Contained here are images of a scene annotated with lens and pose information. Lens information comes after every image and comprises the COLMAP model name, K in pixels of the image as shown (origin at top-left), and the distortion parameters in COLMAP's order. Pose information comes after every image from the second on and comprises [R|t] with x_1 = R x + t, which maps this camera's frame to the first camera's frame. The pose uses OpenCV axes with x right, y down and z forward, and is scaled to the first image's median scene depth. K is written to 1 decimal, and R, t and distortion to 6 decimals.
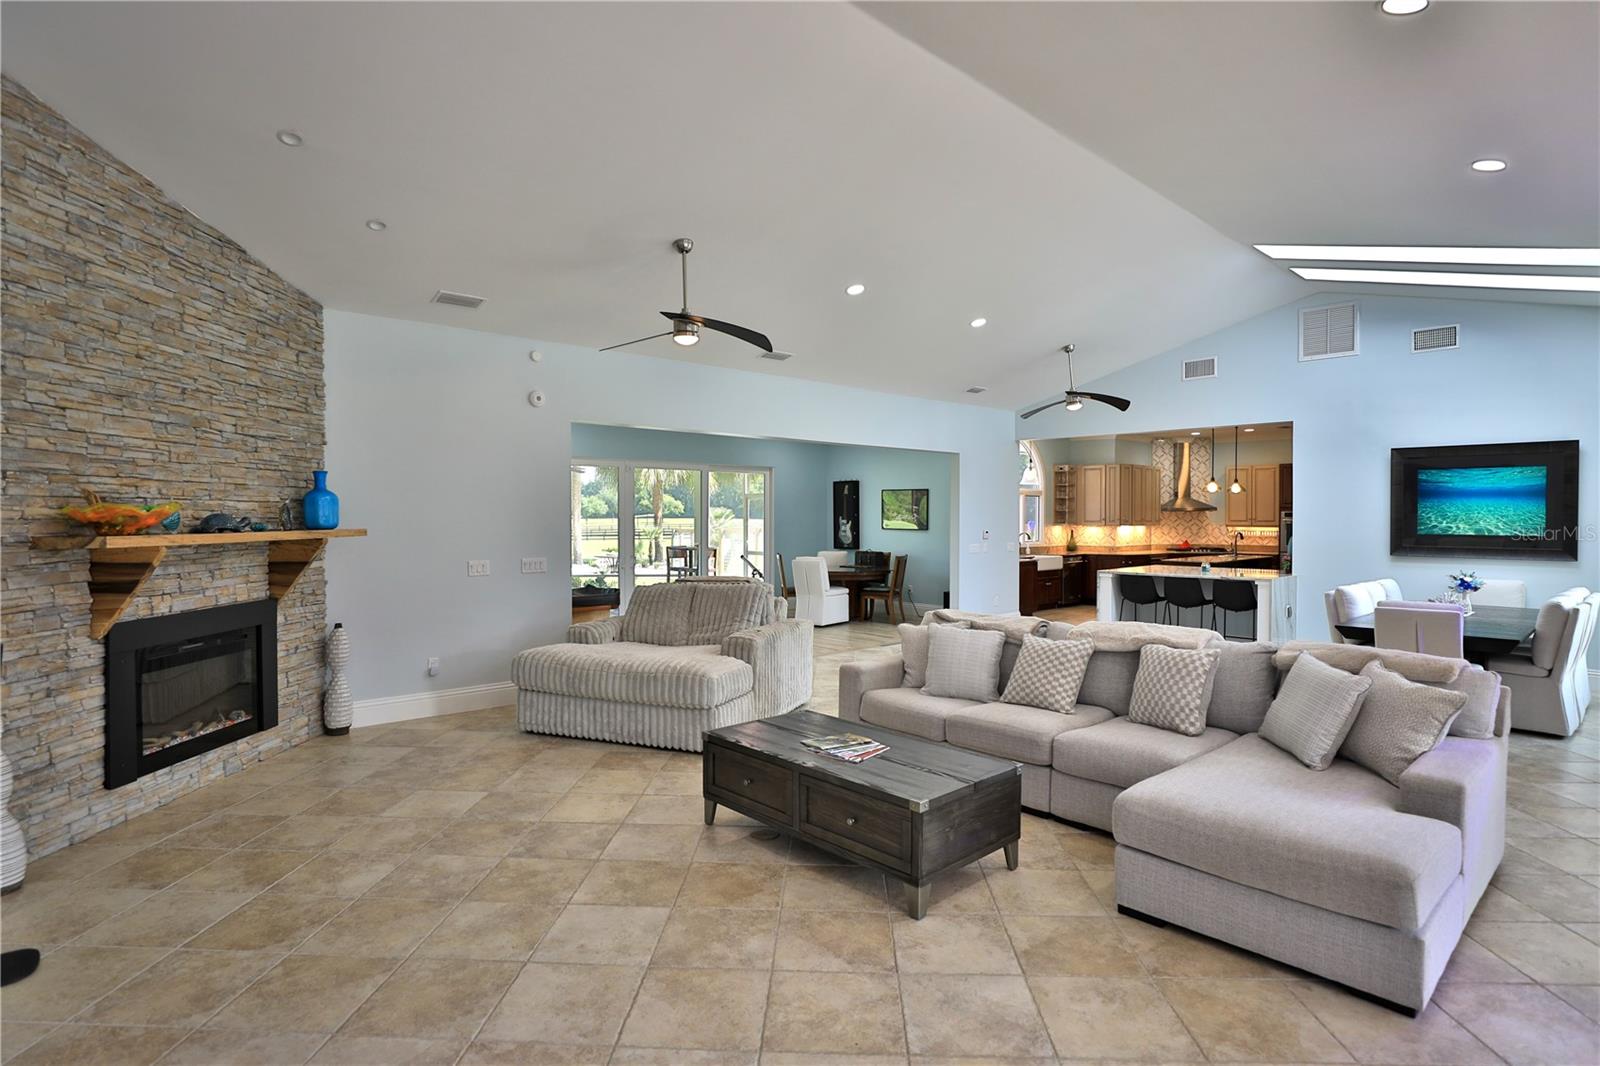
lens RADIAL K [[825.8, 0, 800.5], [0, 825.8, 529.0], [0, 0, 1]] dist [-0.041313, 0.013447]
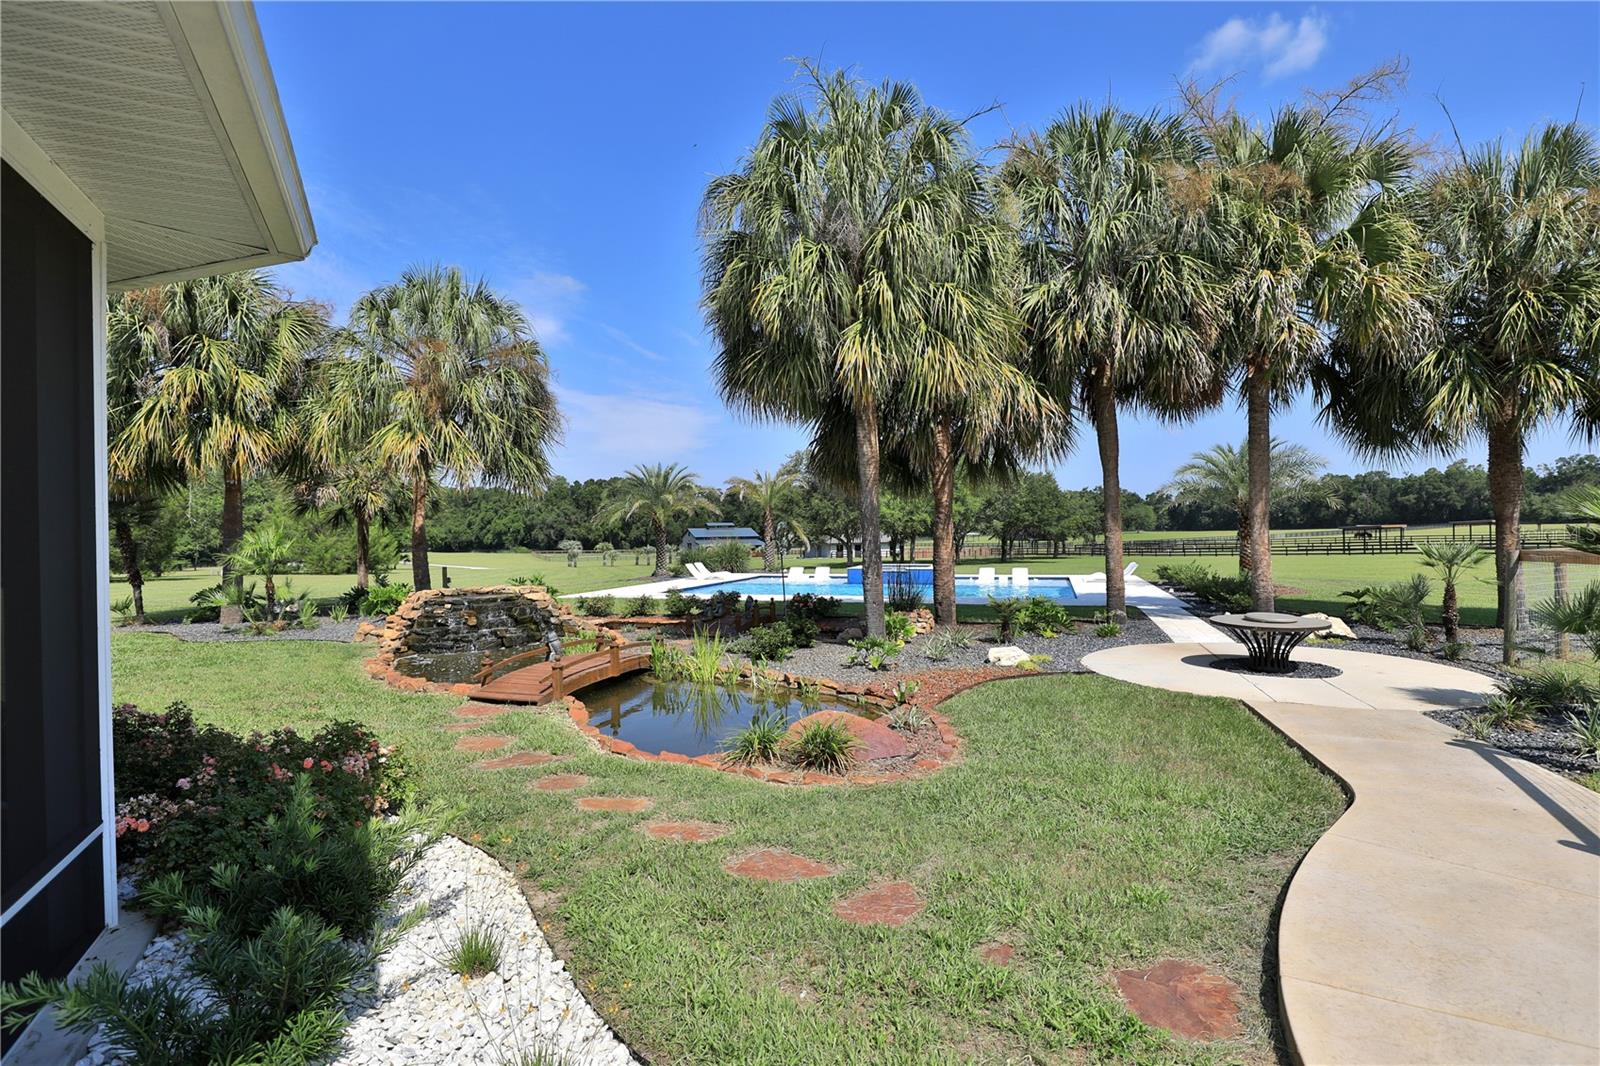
lens RADIAL K [[770.7, 0, 799.4], [0, 770.7, 529.4], [0, 0, 1]] dist [-0.047020, 0.015064]
pose [[0.498153, -0.005945, -0.867069, -0.165355], [-0.001695, 0.999968, -0.007831, -0.032259], [0.867088, 0.005371, 0.498127, 3.219181]]
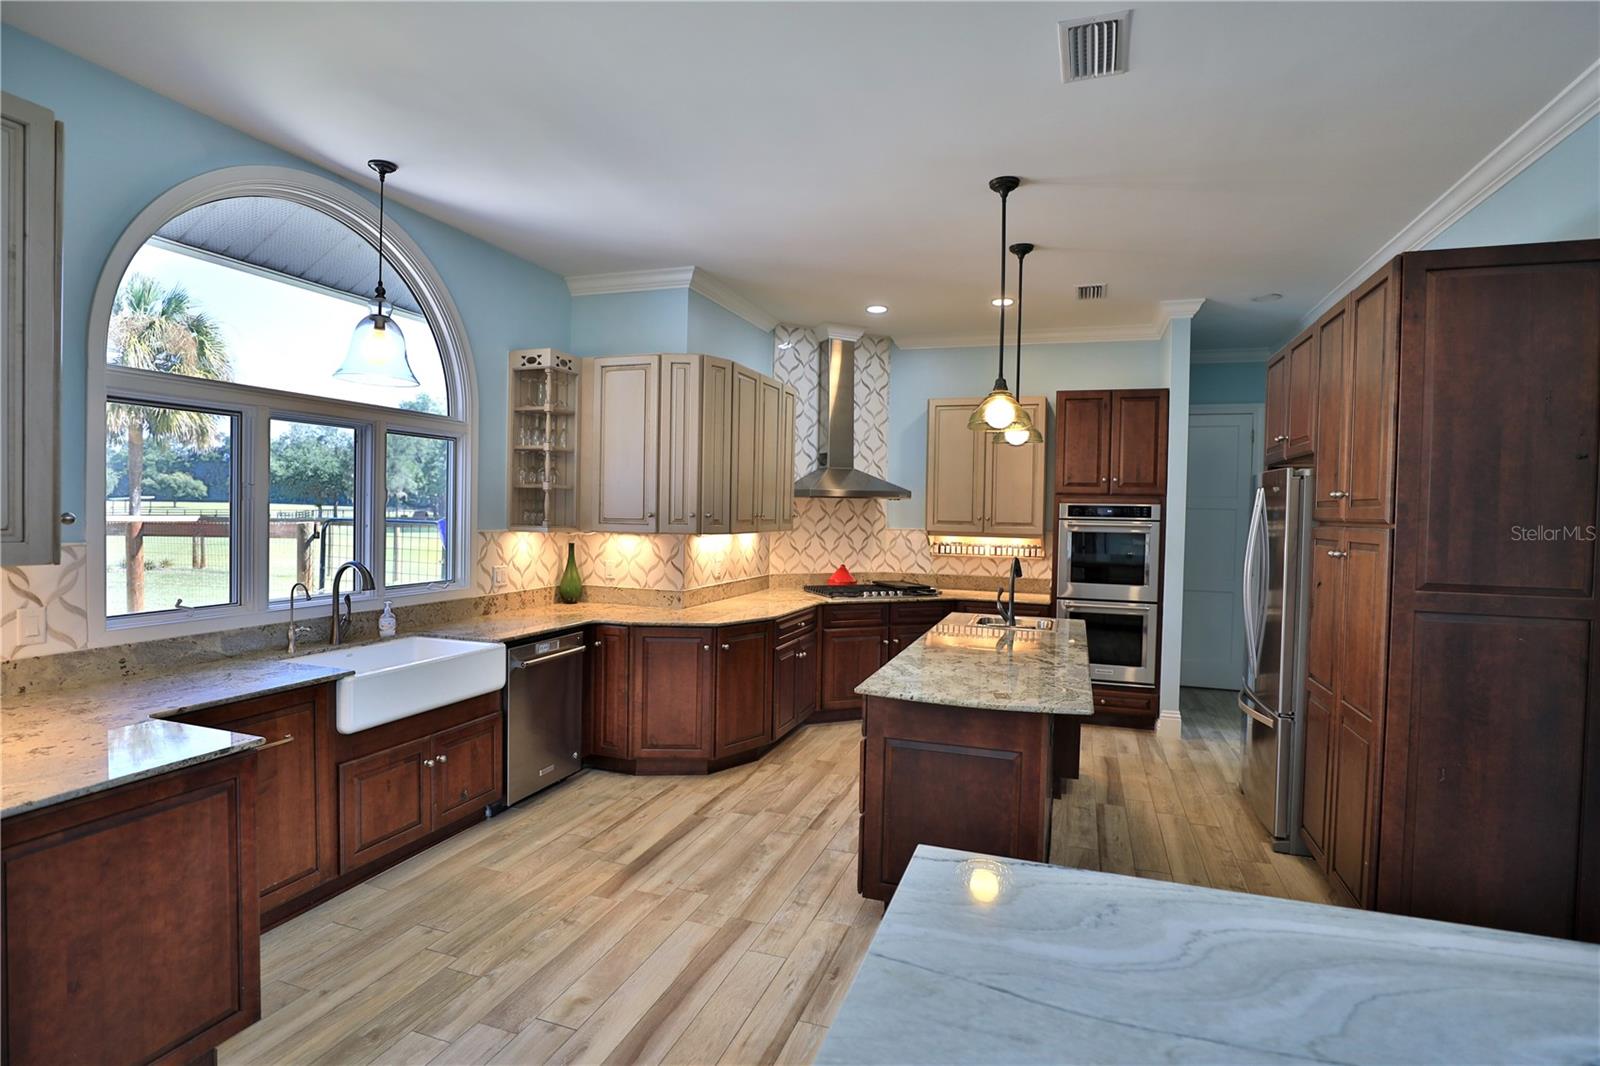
lens RADIAL K [[791.9, 0, 800.0], [0, 791.9, 533.0], [0, 0, 1]] dist [-0.044025, 0.014785]
pose [[0.881032, 0.003038, 0.473047, 0.669454], [-0.011574, 0.999818, 0.015136, -0.025164], [-0.472915, -0.018810, 0.880907, 1.706356]]
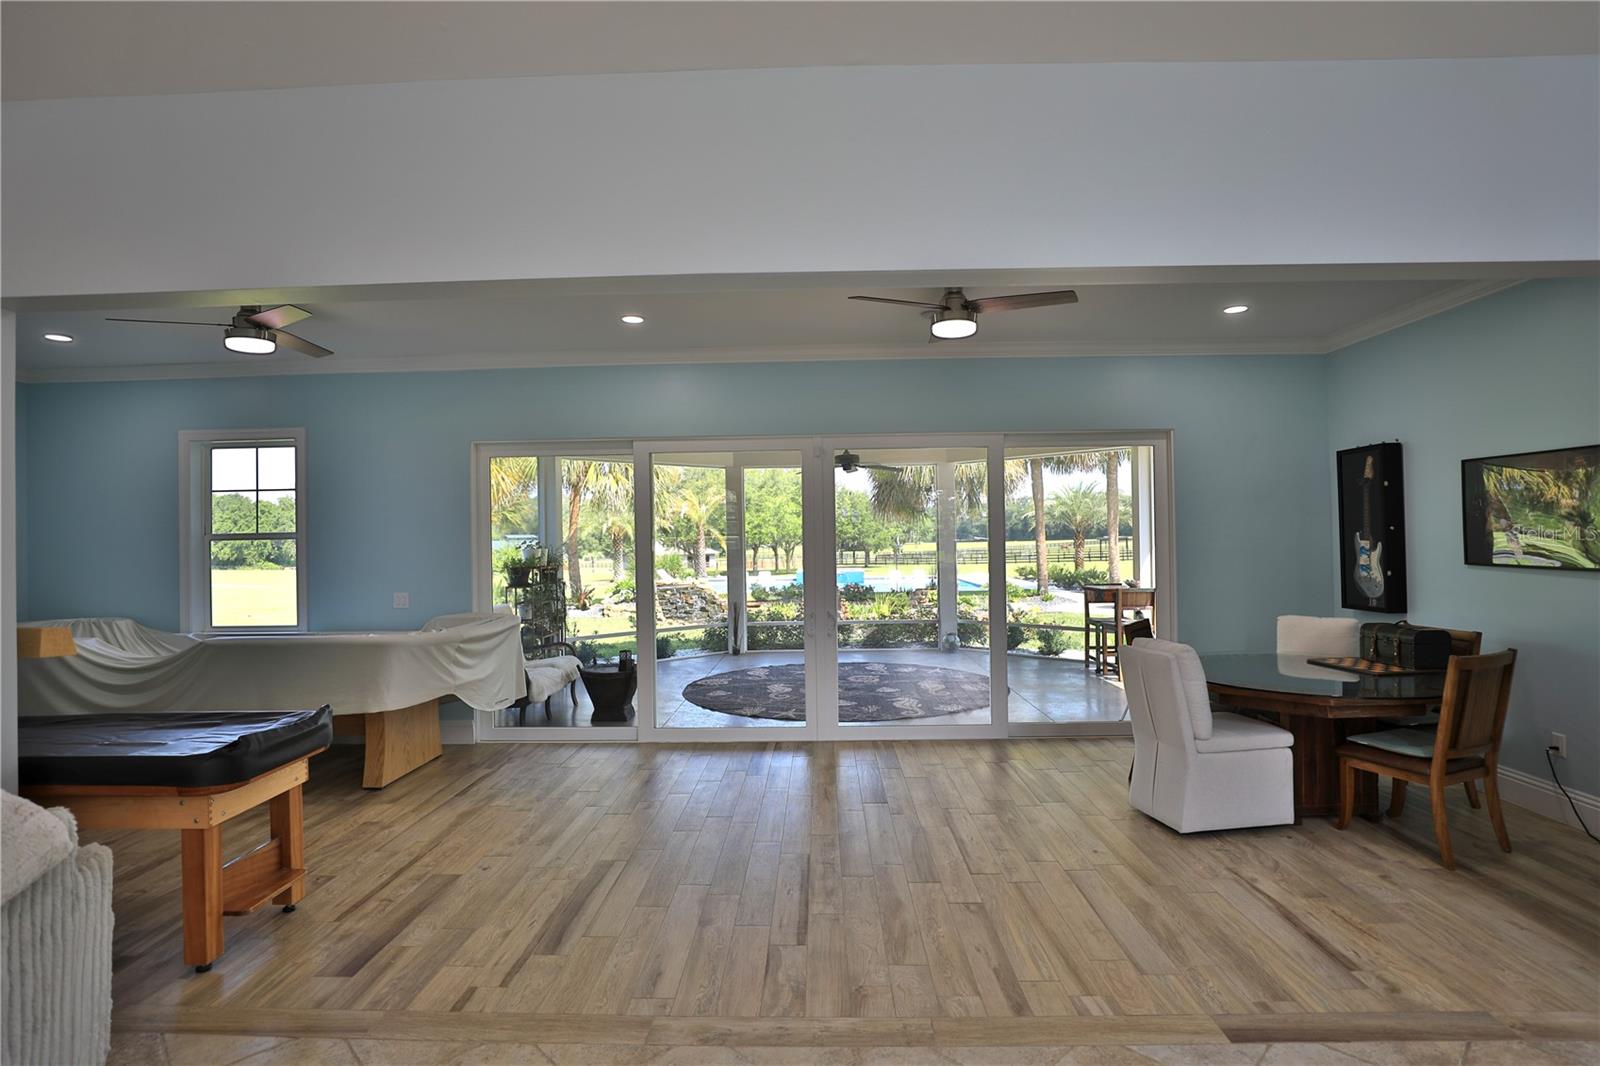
lens RADIAL K [[802.0, 0, 800.0], [0, 802.0, 533.0], [0, 0, 1]] dist [-0.030581, 0.000054]
pose [[0.720132, -0.015091, -0.693673, 0.300279], [0.003663, 0.999832, -0.017949, -0.020964], [0.693828, 0.010385, 0.720066, 1.248744]]
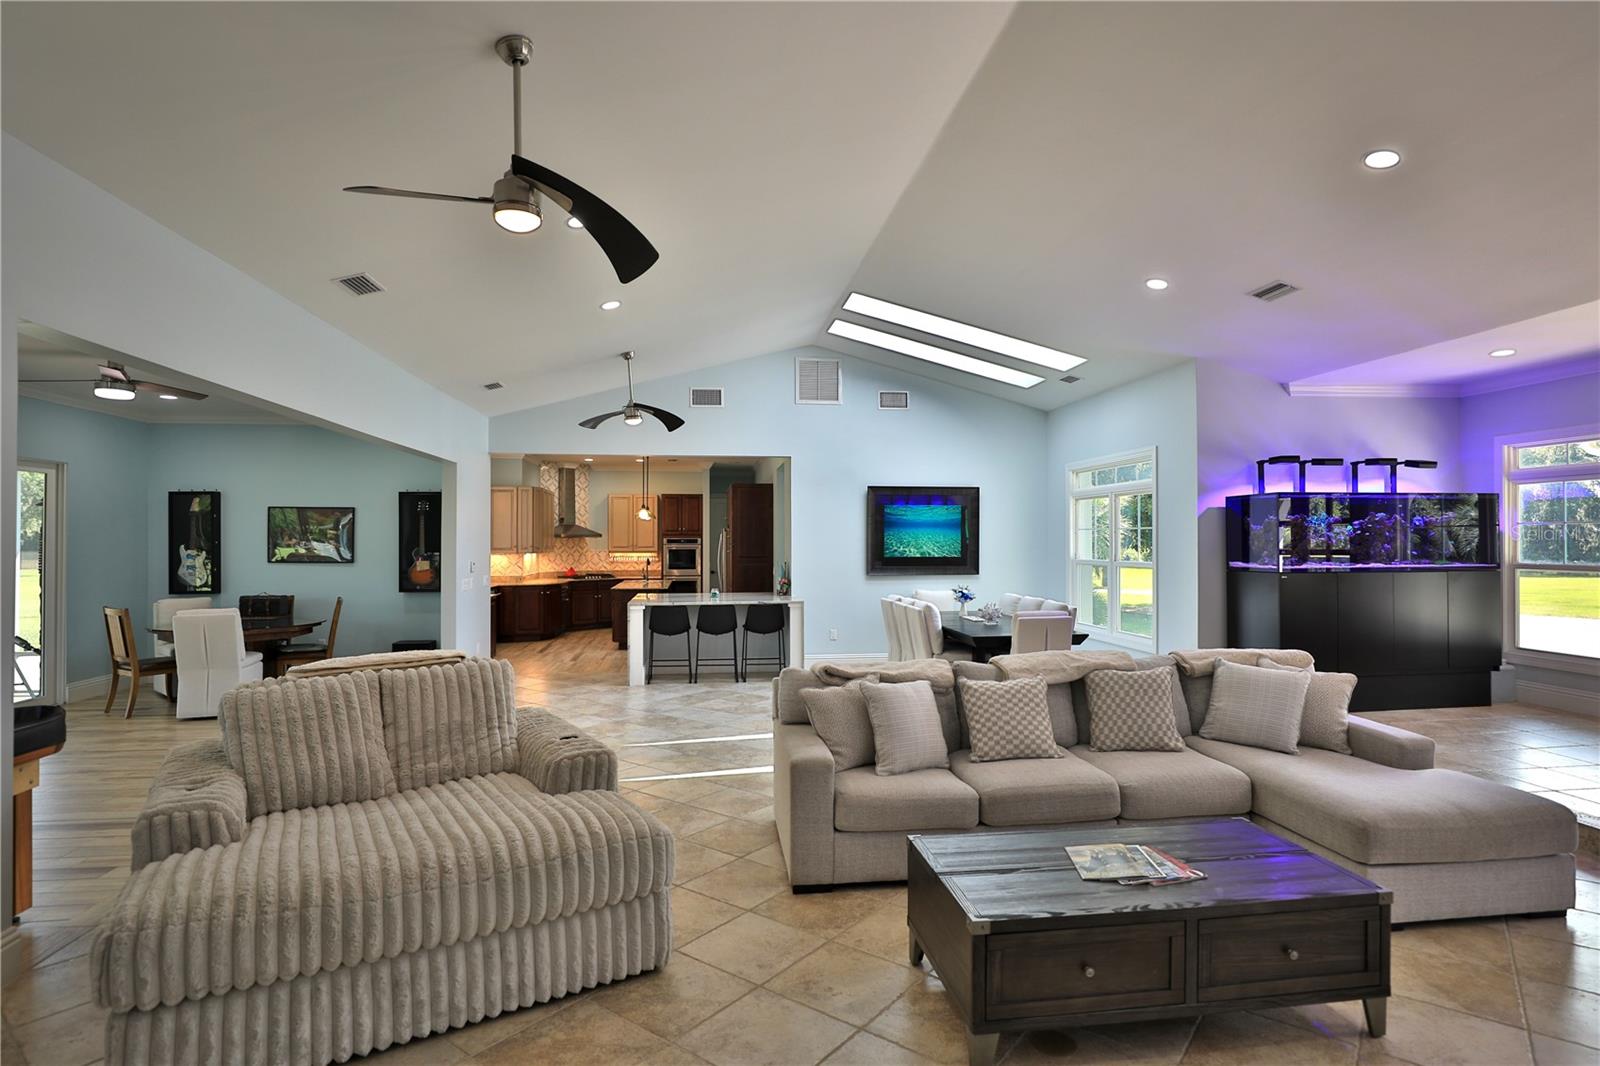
lens RADIAL K [[825.8, 0, 800.5], [0, 825.8, 529.0], [0, 0, 1]] dist [-0.041313, 0.013447]
pose [[0.579056, 0.010173, 0.815224, -0.470820], [0.015362, 0.999608, -0.023386, -0.012658], [-0.815143, 0.026066, 0.578673, 0.542374]]
